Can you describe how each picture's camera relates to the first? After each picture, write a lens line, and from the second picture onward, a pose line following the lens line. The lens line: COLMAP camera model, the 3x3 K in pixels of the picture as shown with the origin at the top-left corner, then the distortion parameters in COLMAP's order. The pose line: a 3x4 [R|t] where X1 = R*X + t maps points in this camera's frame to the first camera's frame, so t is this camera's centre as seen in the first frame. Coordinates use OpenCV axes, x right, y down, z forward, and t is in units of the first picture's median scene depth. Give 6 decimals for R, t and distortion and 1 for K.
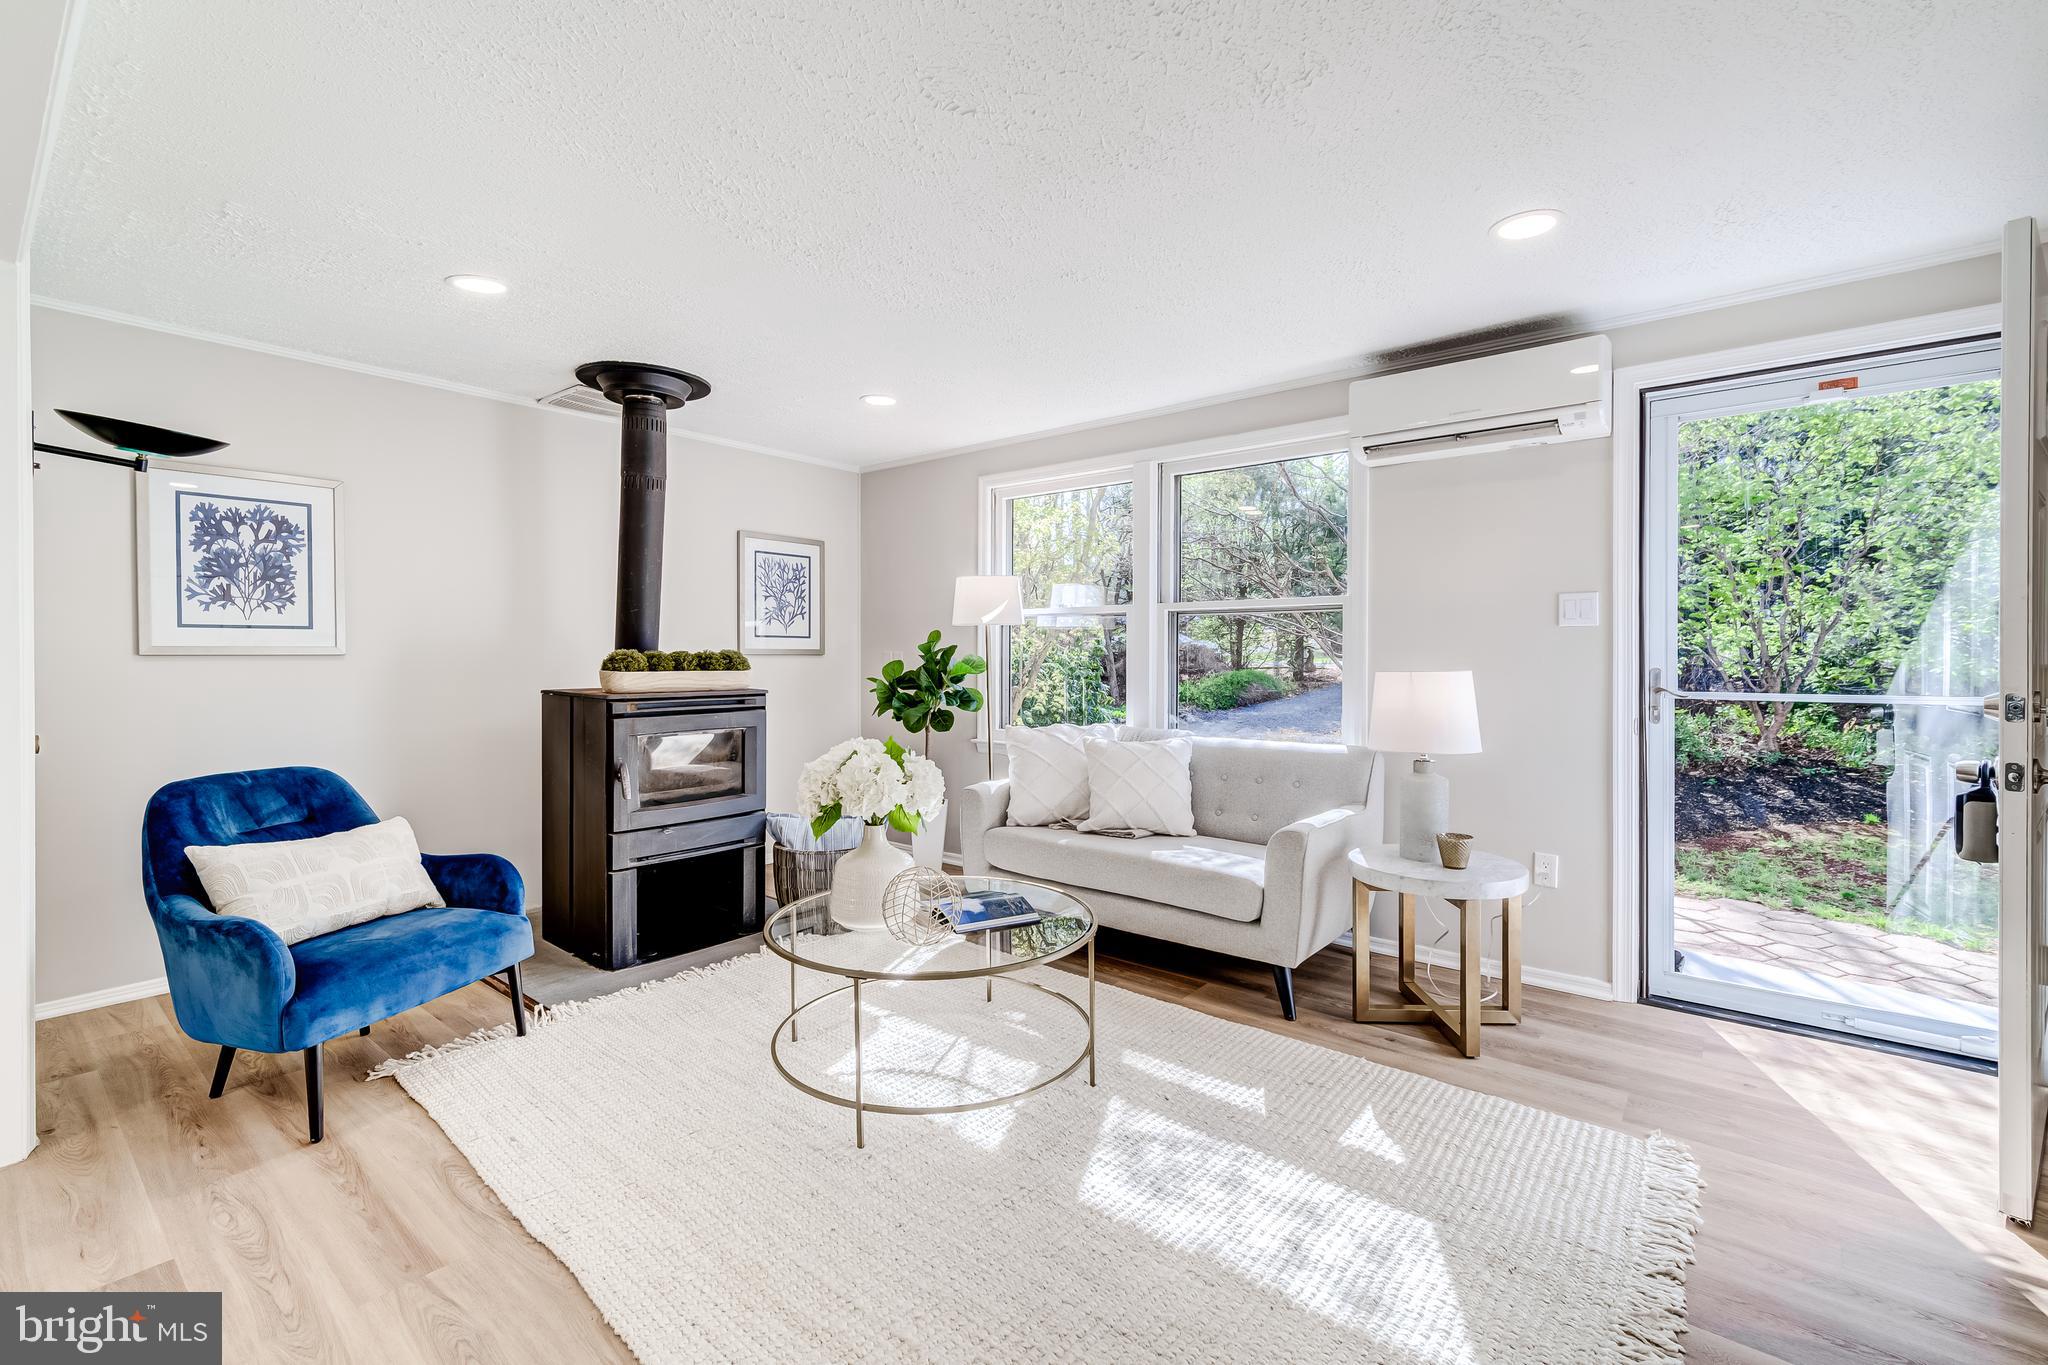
lens RADIAL K [[880.2, 0, 1020.9], [0, 880.2, 659.4], [0, 0, 1]] dist [0.003298, 0.000276]
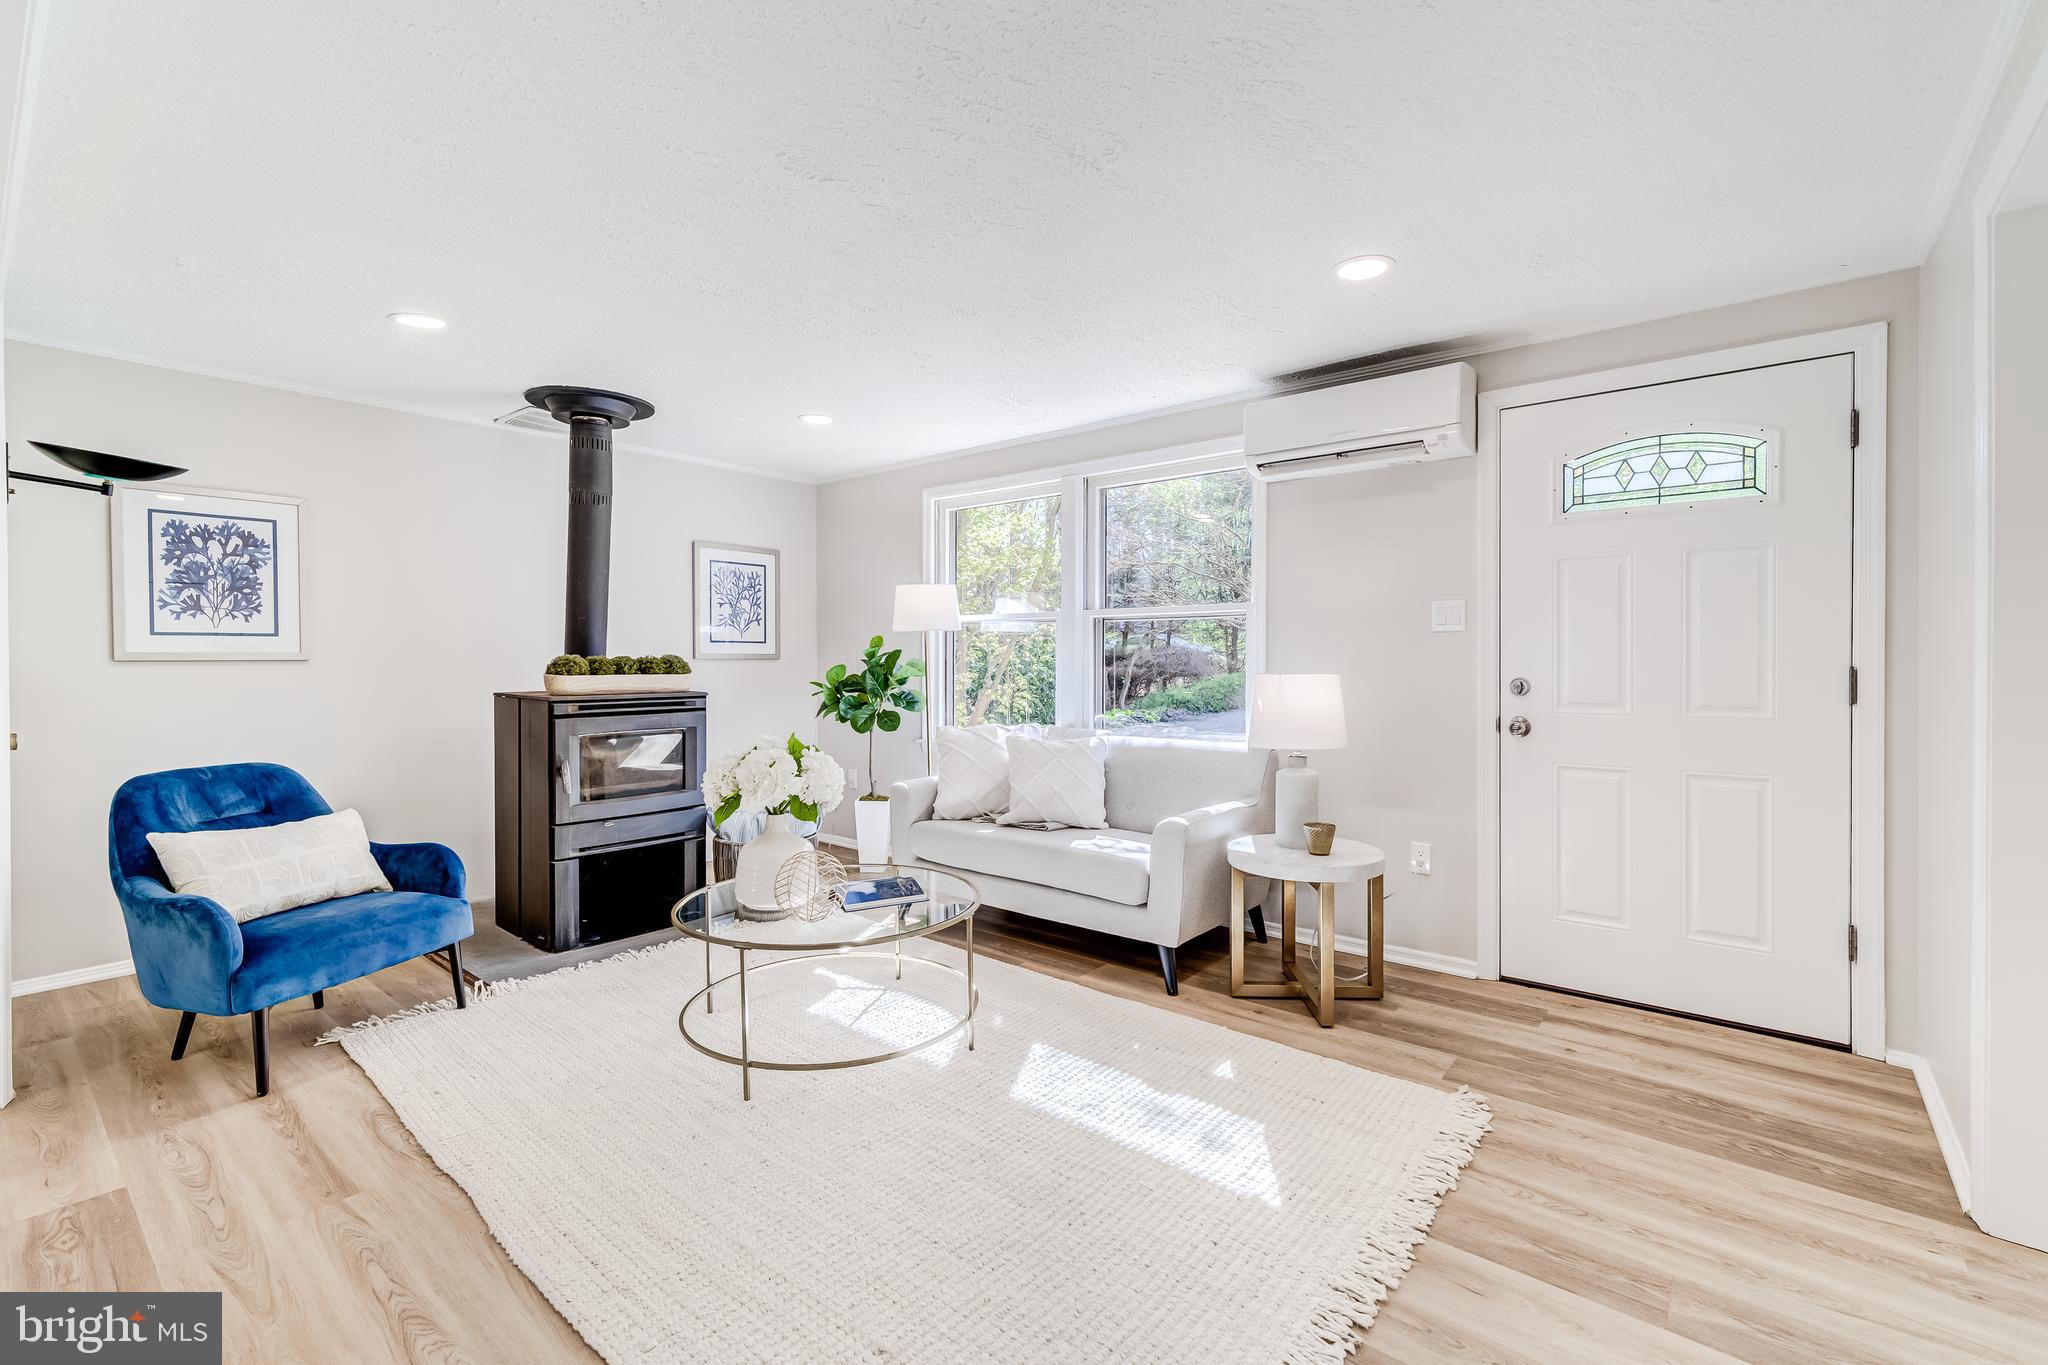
lens RADIAL K [[882.8, 0, 1021.9], [0, 882.8, 666.2], [0, 0, 1]] dist [0.004005, 0.000303]
pose [[0.999984, -0.002005, -0.005325, 0.112314], [0.002022, 0.999992, 0.003354, 0.000117], [0.005318, -0.003365, 0.999980, -0.076272]]
